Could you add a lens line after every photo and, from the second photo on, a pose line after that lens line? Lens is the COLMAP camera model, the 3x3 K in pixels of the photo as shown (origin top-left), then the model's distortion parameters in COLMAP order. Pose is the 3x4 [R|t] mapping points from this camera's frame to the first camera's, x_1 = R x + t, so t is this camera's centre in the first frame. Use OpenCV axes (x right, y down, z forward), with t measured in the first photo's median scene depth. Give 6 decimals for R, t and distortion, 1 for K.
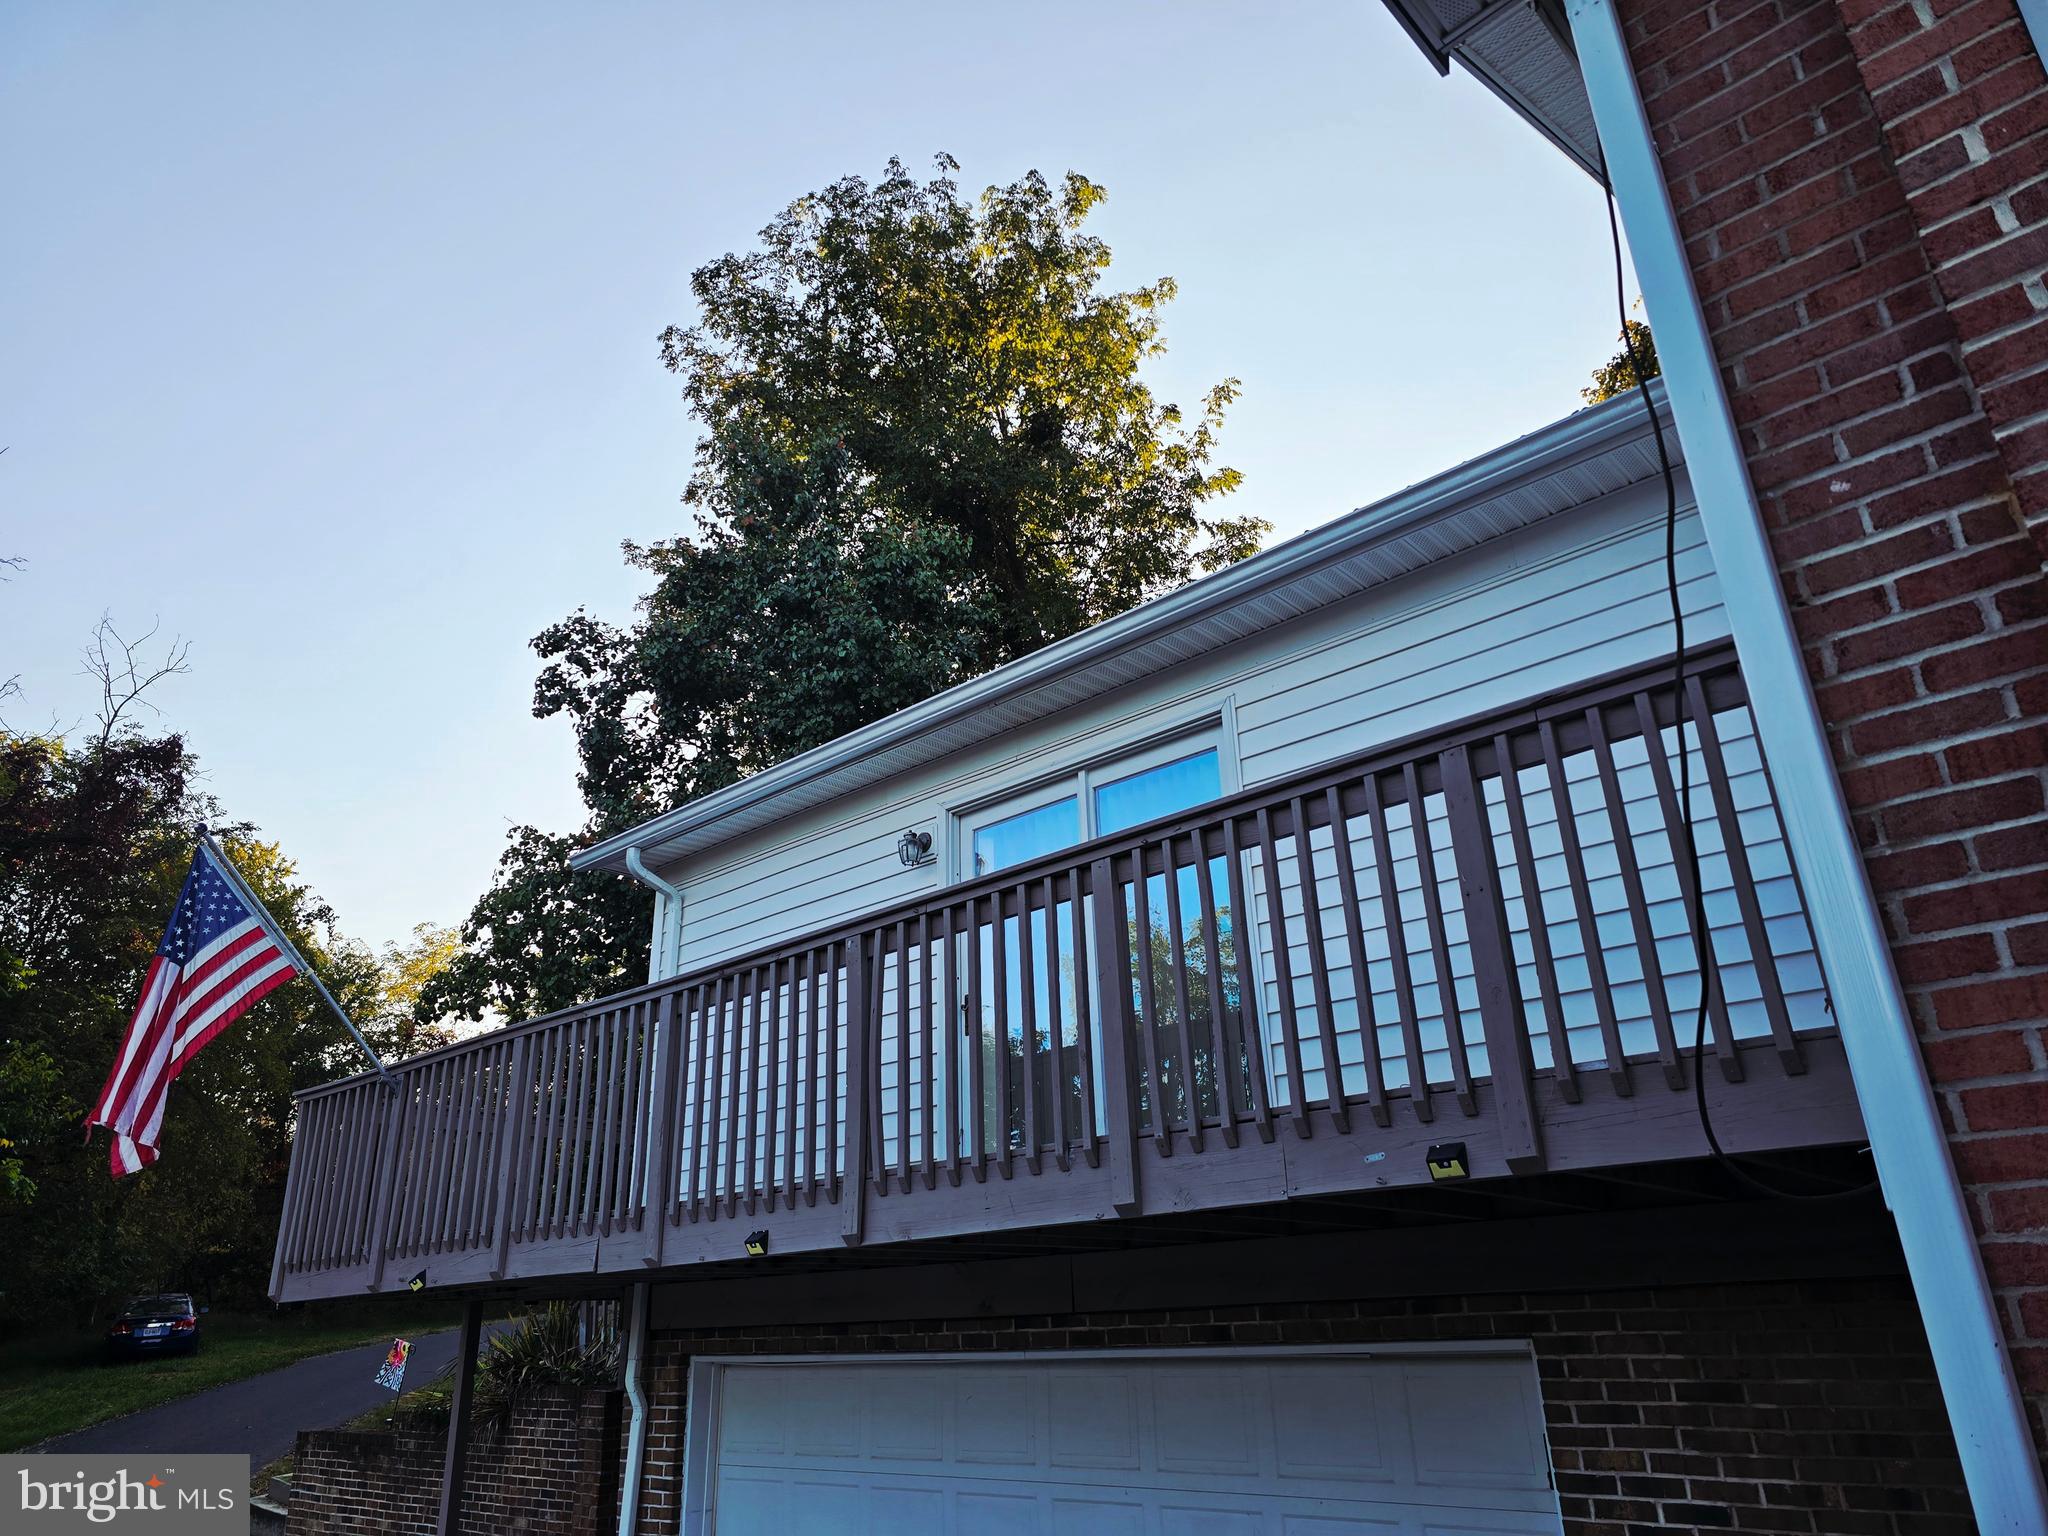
lens RADIAL K [[1384.1, 0, 998.0], [0, 1384.1, 769.8], [0, 0, 1]] dist [0.008440, -0.002675]
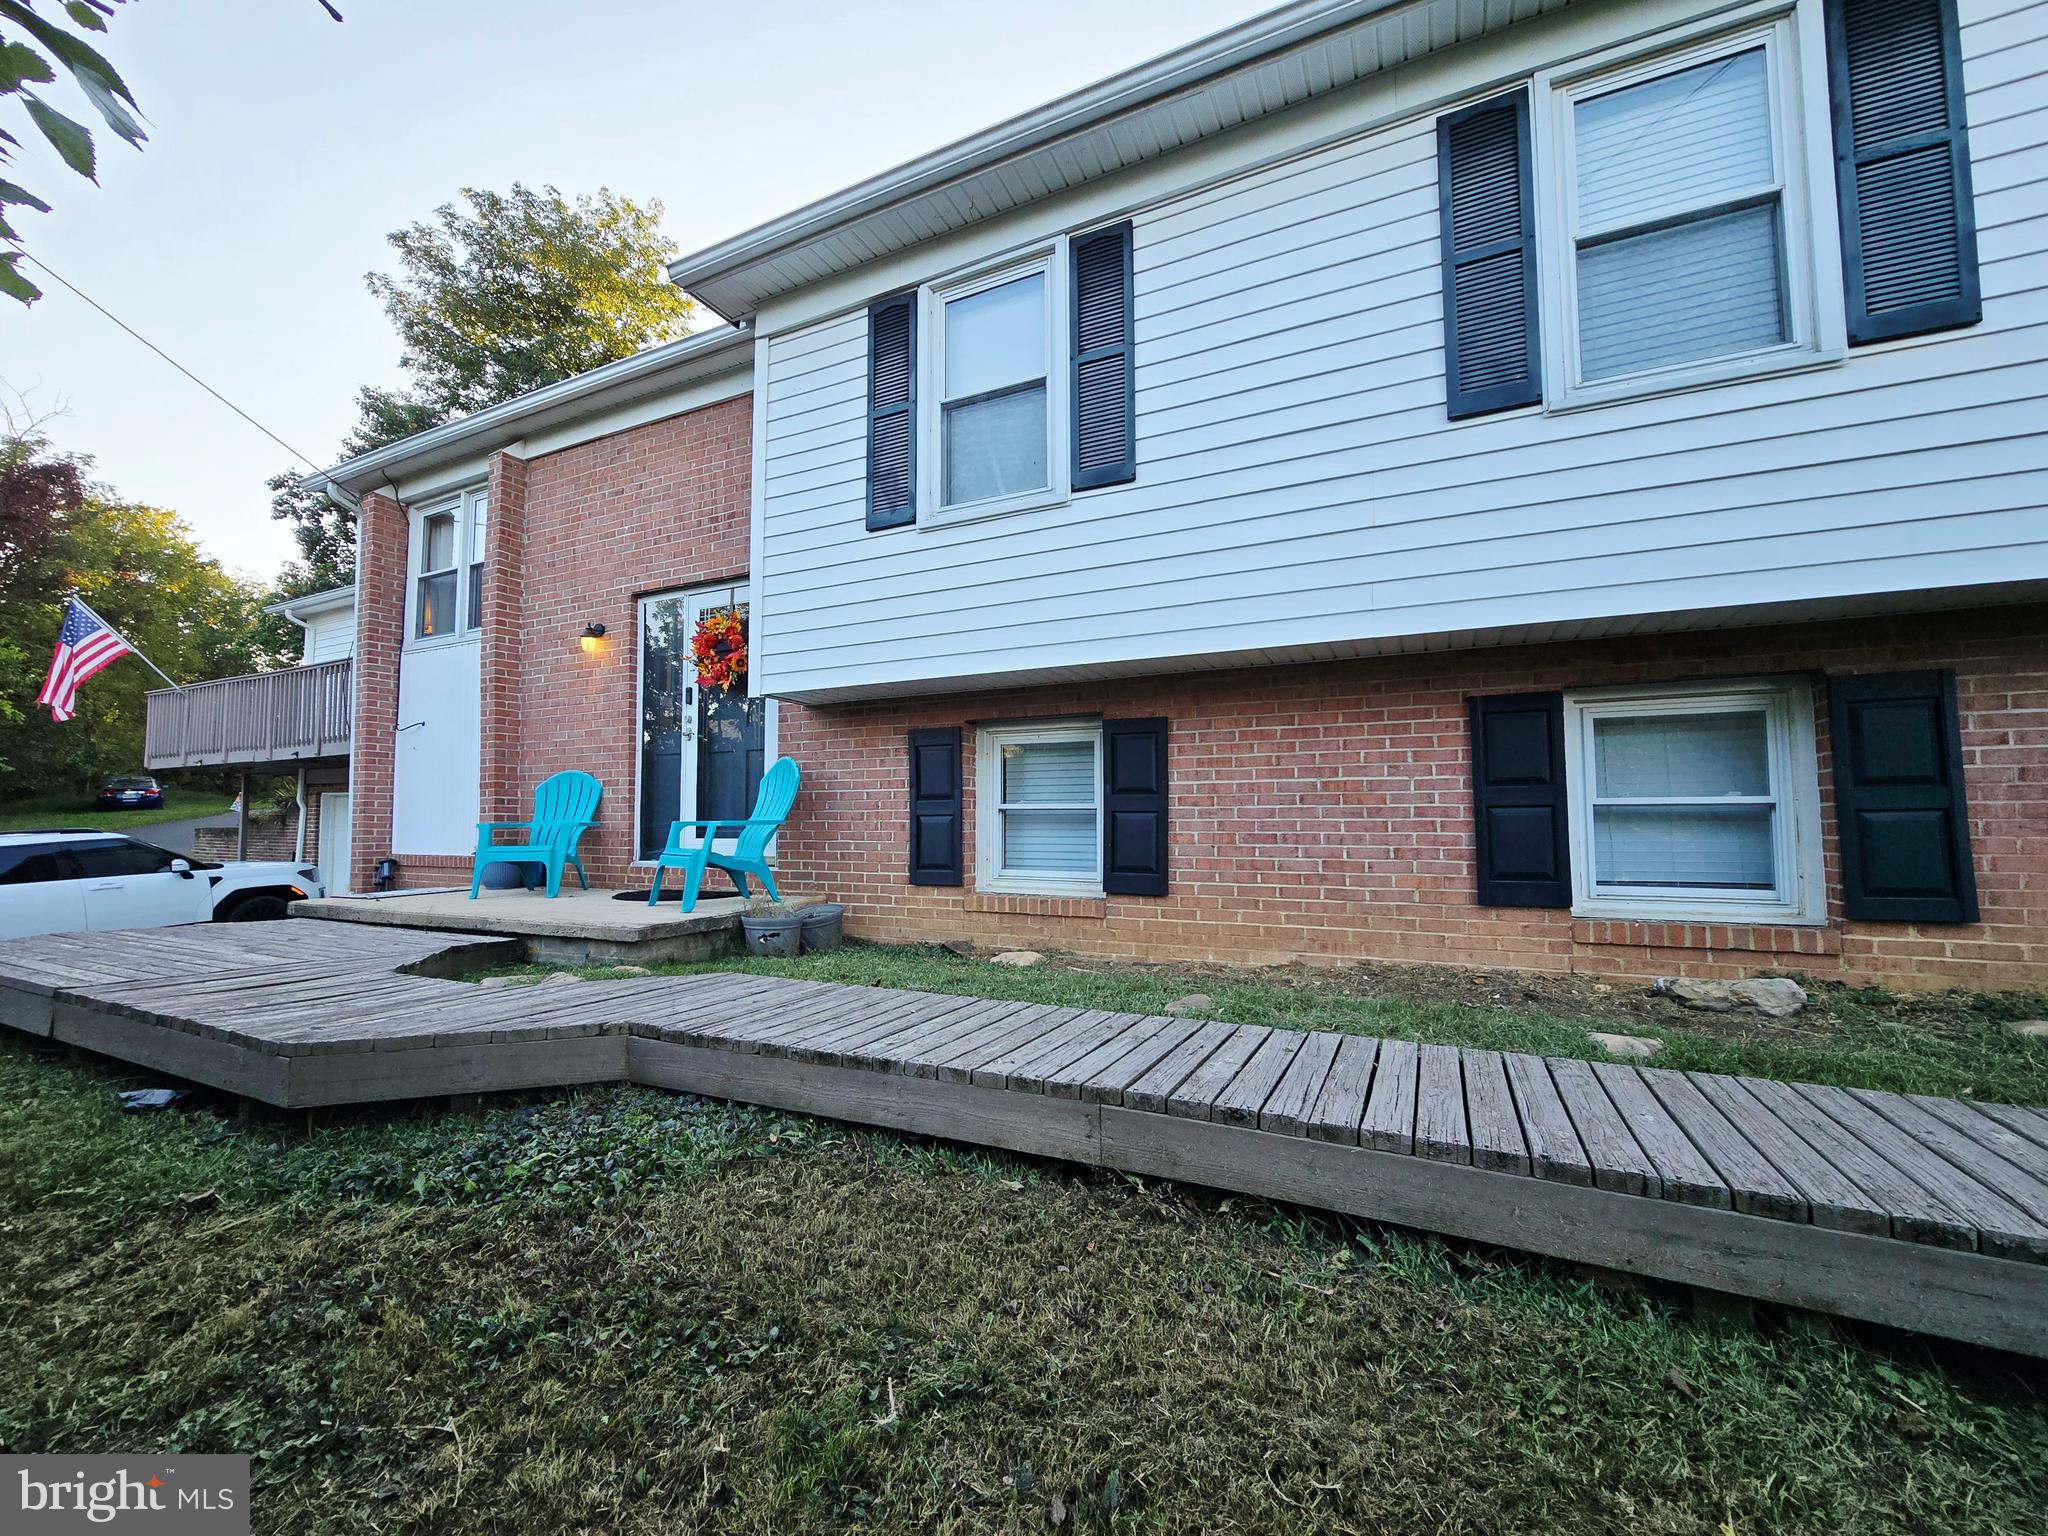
lens RADIAL K [[840.2, 0, 1014.2], [0, 840.2, 773.0], [0, 0, 1]] dist [-0.002879, -0.000582]
pose [[0.958869, 0.043937, 0.280427, 0.409606], [-0.130225, 0.945933, 0.297073, -0.198308], [-0.252213, -0.321372, 0.912748, -0.579691]]
